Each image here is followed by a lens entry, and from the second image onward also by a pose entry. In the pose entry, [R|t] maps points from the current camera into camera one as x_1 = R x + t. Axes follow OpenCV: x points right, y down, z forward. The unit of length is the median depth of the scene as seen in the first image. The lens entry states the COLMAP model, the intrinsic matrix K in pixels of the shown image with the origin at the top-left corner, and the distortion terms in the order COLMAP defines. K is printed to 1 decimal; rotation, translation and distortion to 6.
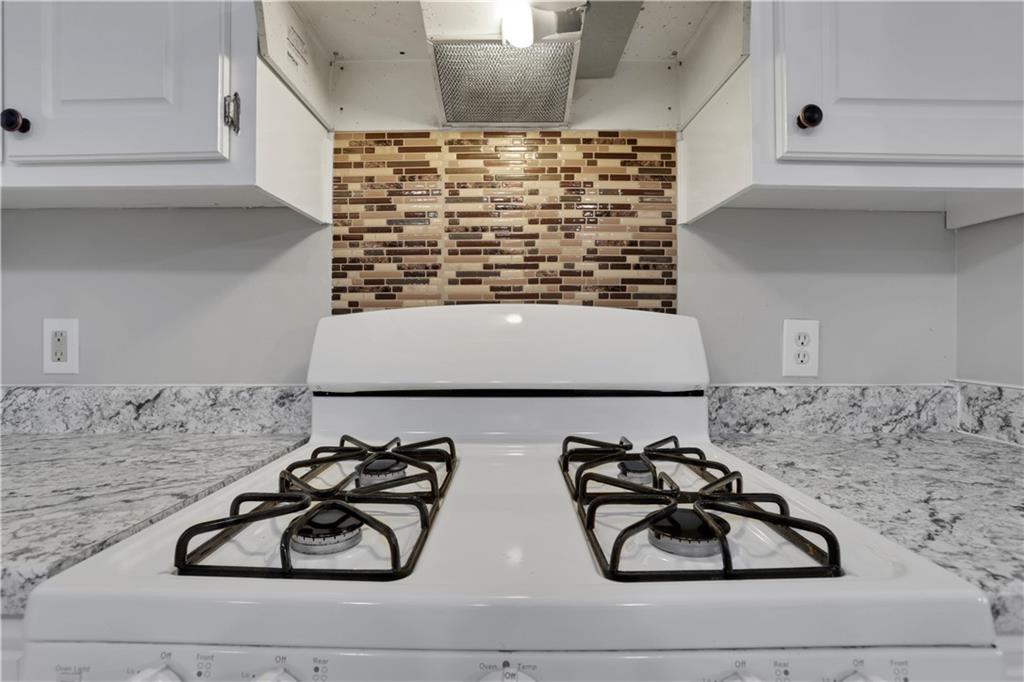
lens RADIAL K [[487.7, 0, 515.7], [0, 487.7, 333.0], [0, 0, 1]] dist [-0.077283, 0.032542]
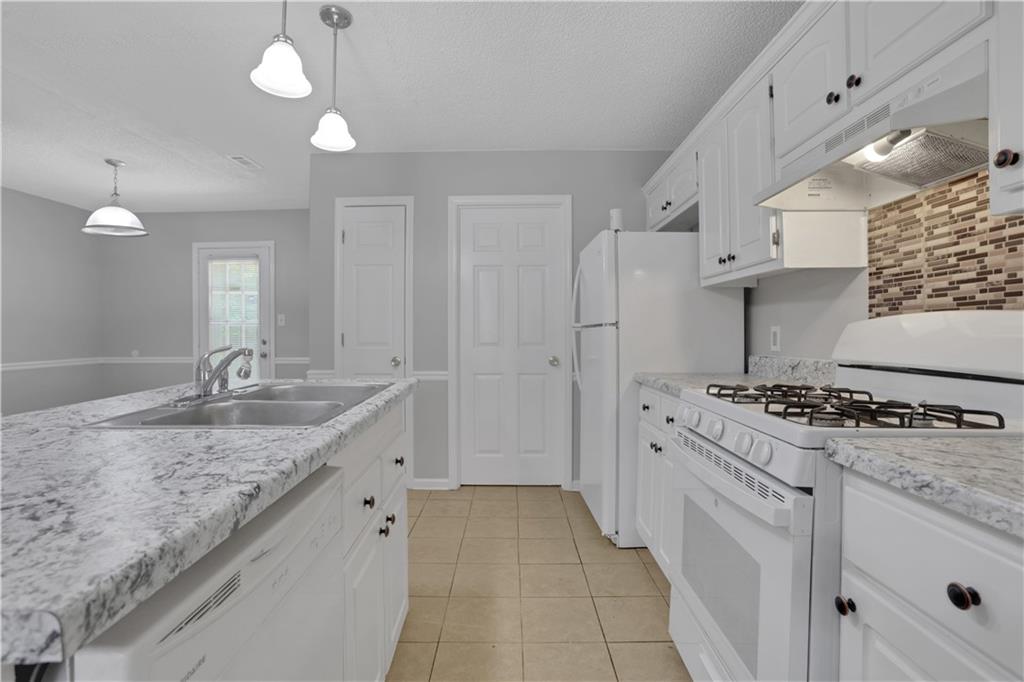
lens RADIAL K [[487.7, 0, 515.7], [0, 487.7, 333.0], [0, 0, 1]] dist [-0.077283, 0.032542]
pose [[-0.004953, -0.000974, -0.999987, 1.245222], [-0.009259, 0.999957, -0.000928, 0.014830], [0.999945, 0.009254, -0.004962, -0.202763]]
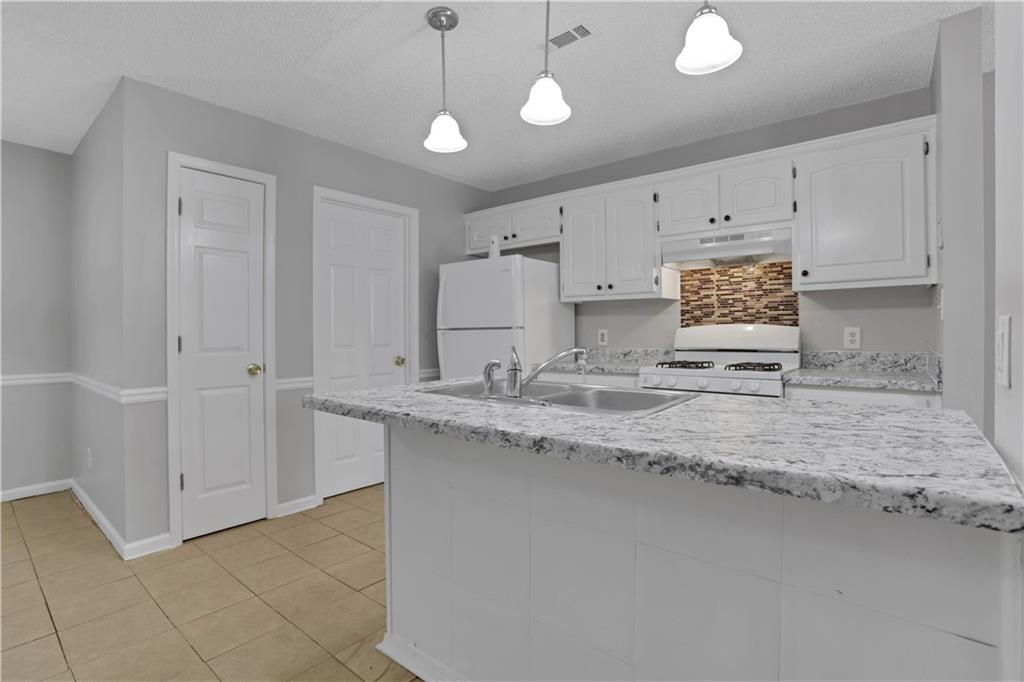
lens RADIAL K [[504.3, 0, 510.7], [0, 504.3, 332.9], [0, 0, 1]] dist [-0.090029, 0.052760]
pose [[0.775659, -0.005670, -0.631127, 0.844597], [-0.000846, 0.999949, -0.010023, 0.032171], [0.631152, 0.008309, 0.775615, -2.307208]]
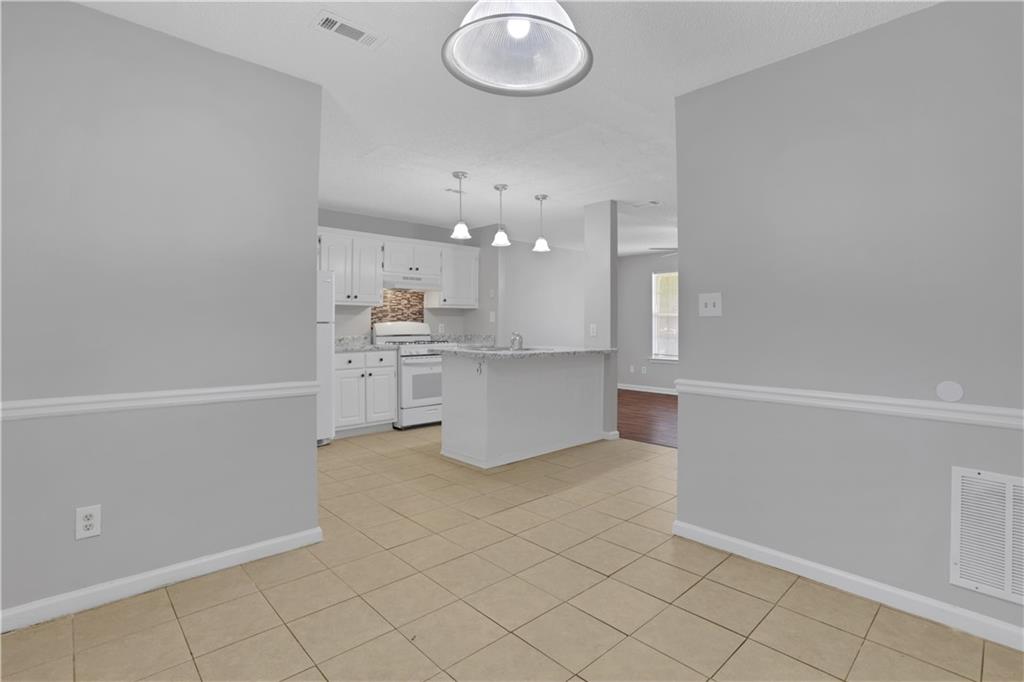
lens RADIAL K [[487.7, 0, 515.7], [0, 487.7, 333.0], [0, 0, 1]] dist [-0.077283, 0.032542]
pose [[0.720716, -0.011616, 0.693133, -3.035002], [0.006174, 0.999928, 0.010337, 0.030237], [-0.693203, -0.003171, 0.720735, -4.143925]]
